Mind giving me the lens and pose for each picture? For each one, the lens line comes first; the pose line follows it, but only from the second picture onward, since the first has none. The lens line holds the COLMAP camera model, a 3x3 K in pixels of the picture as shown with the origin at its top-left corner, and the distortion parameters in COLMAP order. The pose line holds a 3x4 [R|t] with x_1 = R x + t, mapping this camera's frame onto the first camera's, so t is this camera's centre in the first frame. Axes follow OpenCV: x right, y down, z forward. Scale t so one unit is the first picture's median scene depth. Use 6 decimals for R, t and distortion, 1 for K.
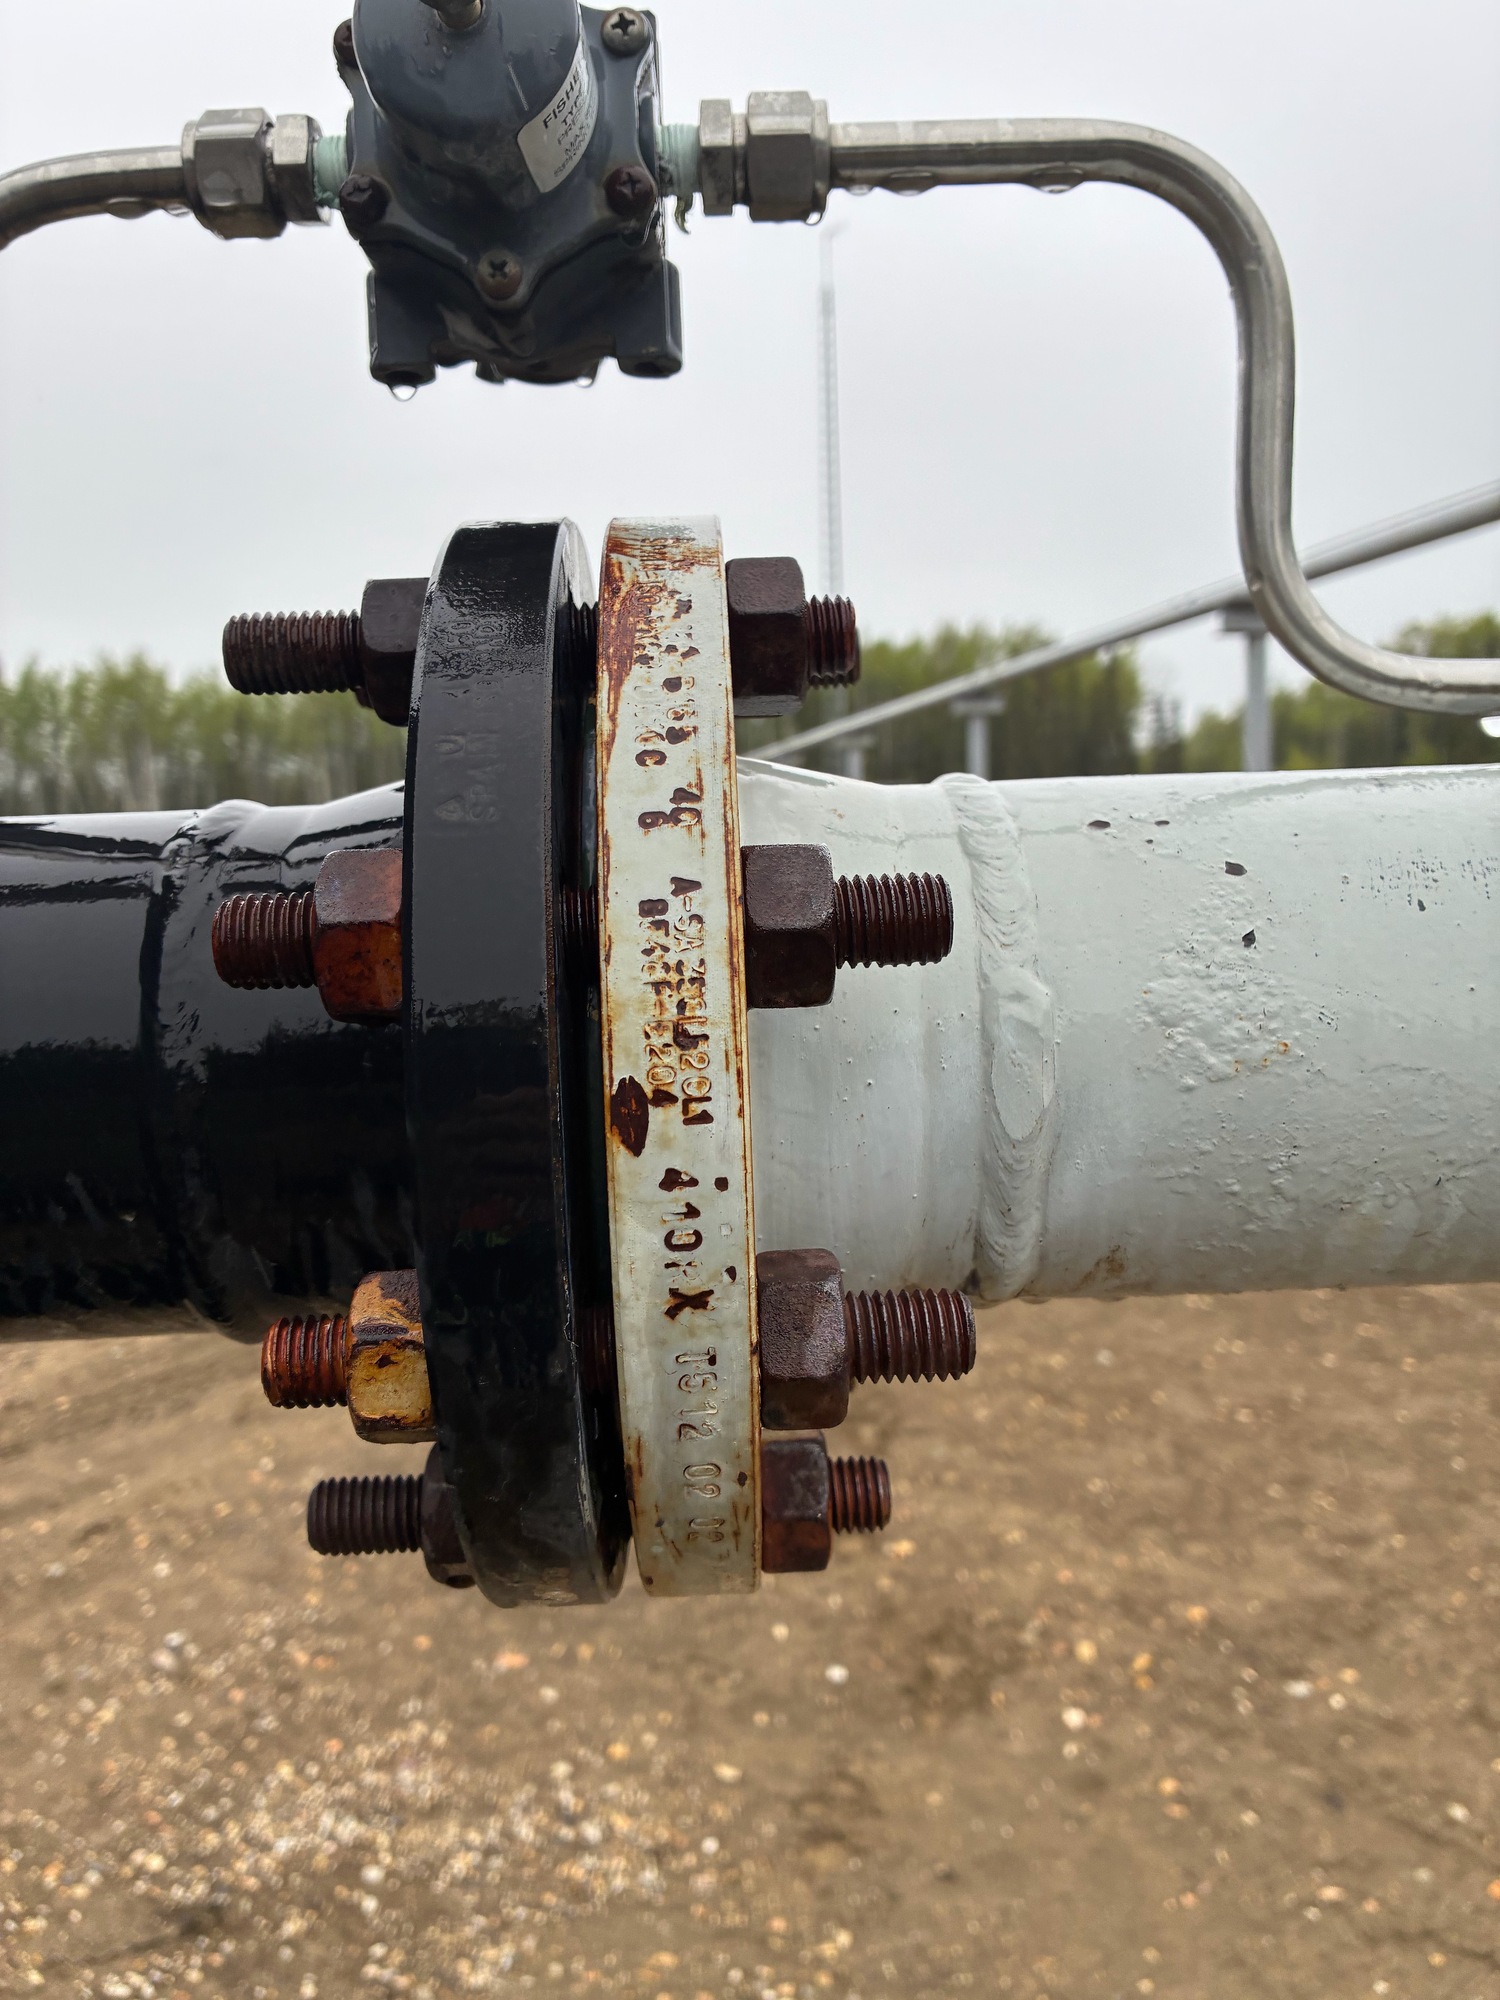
lens RADIAL K [[1540.8, 0, 747.8], [0, 1540.8, 1009.5], [0, 0, 1]] dist [0.028884, -0.045357]
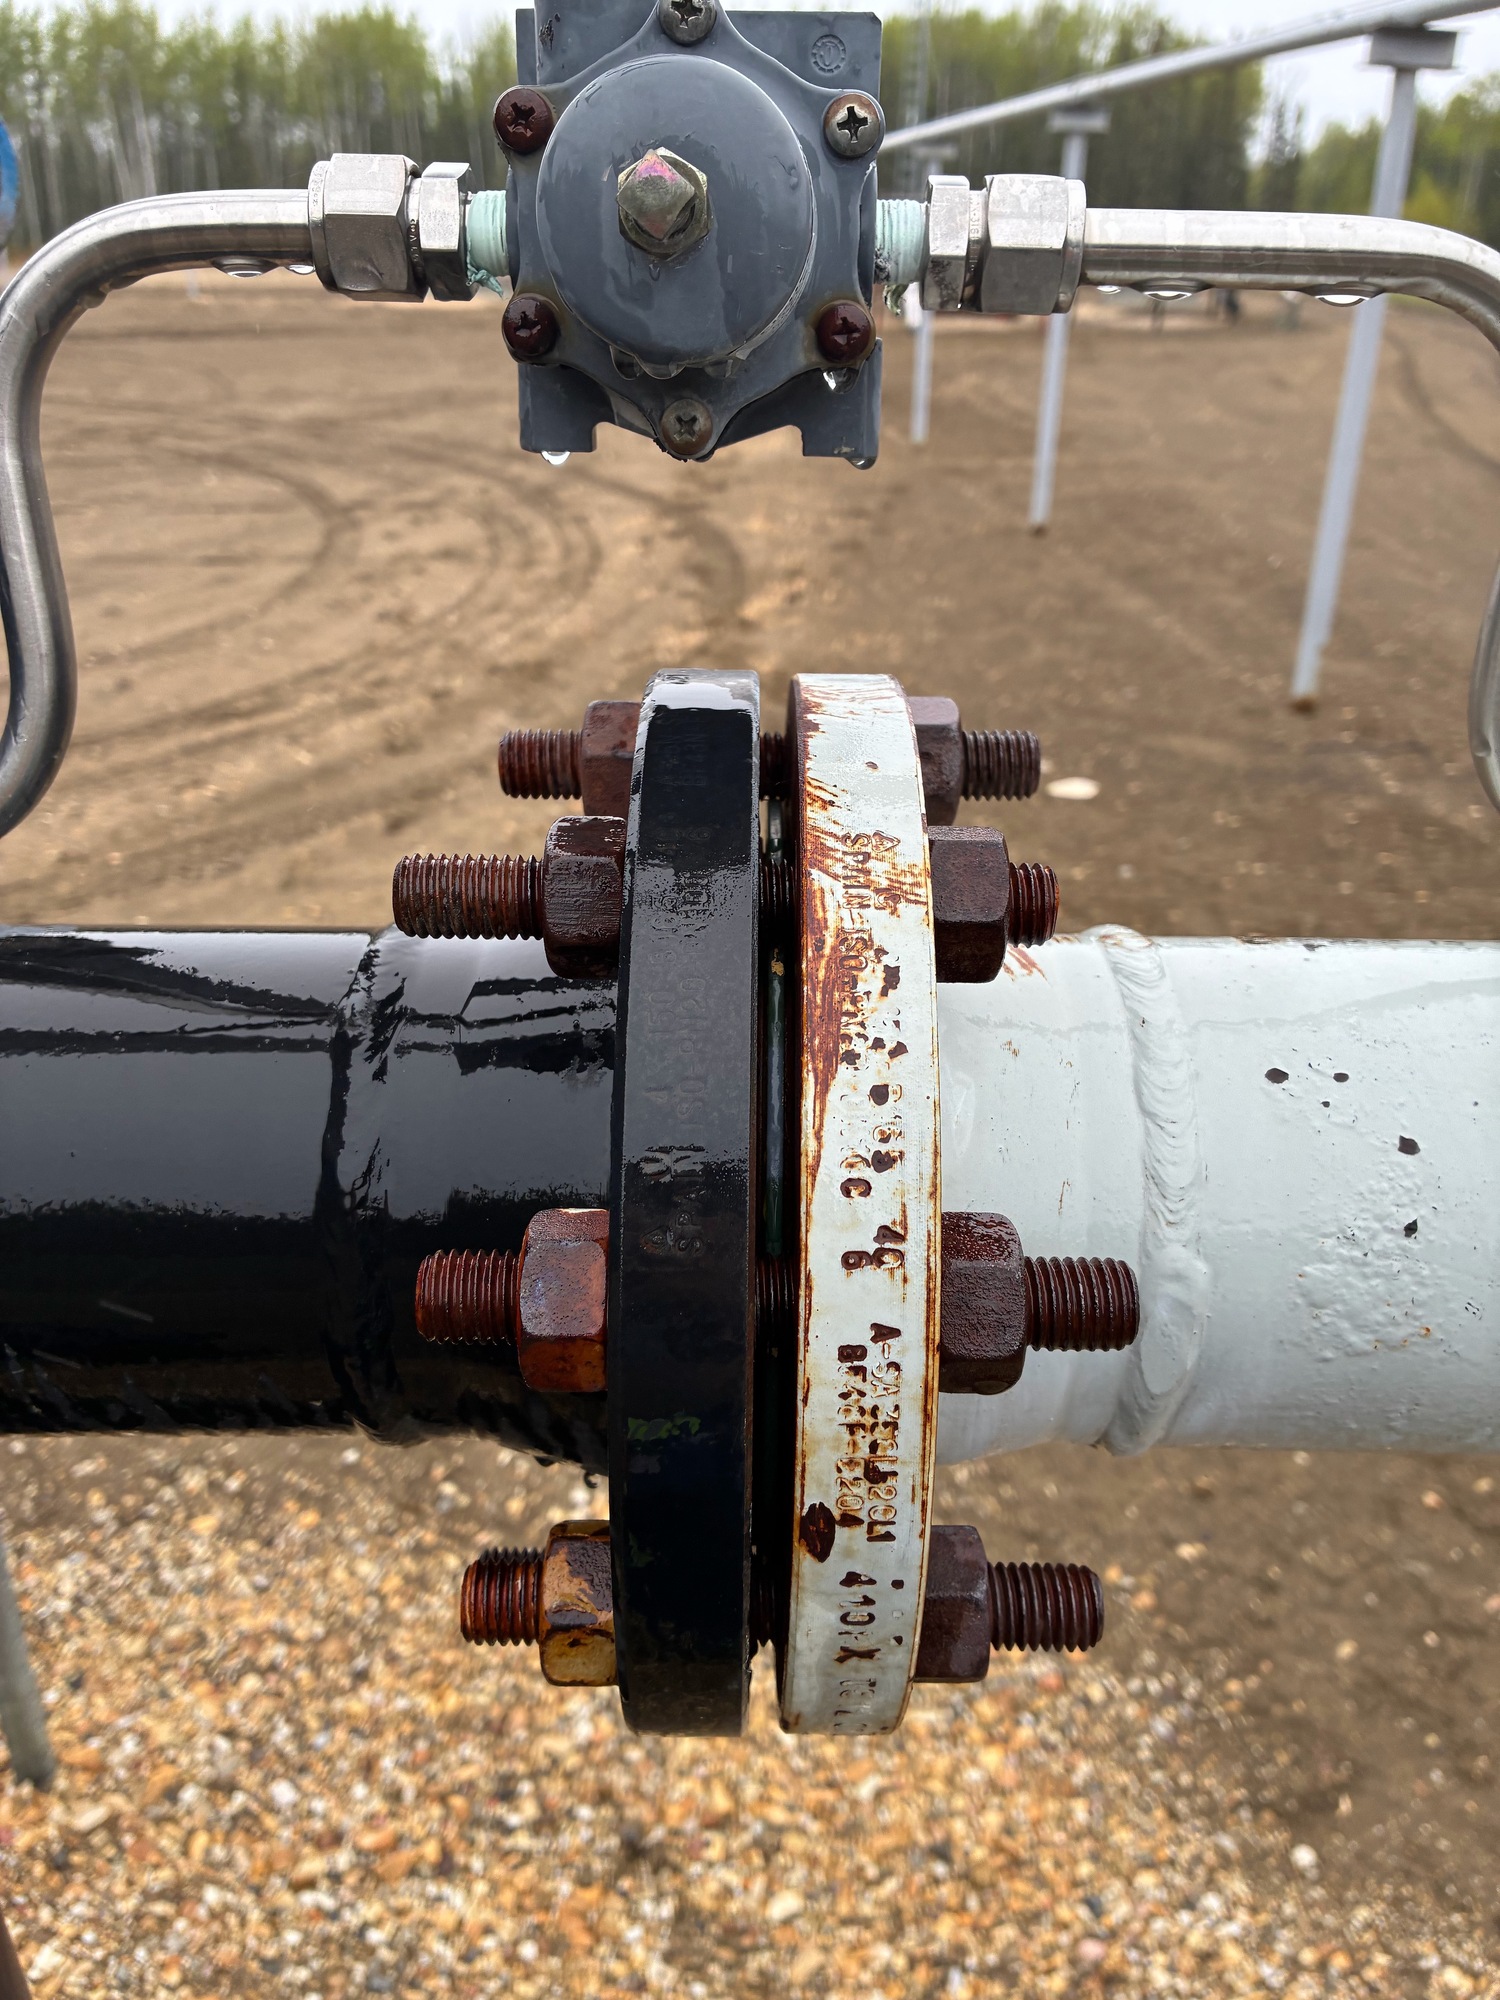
lens RADIAL K [[1540.8, 0, 758.9], [0, 1540.8, 984.1], [0, 0, 1]] dist [0.028884, -0.045357]
pose [[0.998321, 0.057881, -0.002233, -0.109211], [-0.053985, 0.943715, 0.326326, -0.507932], [0.020995, -0.325657, 0.945255, 0.087159]]
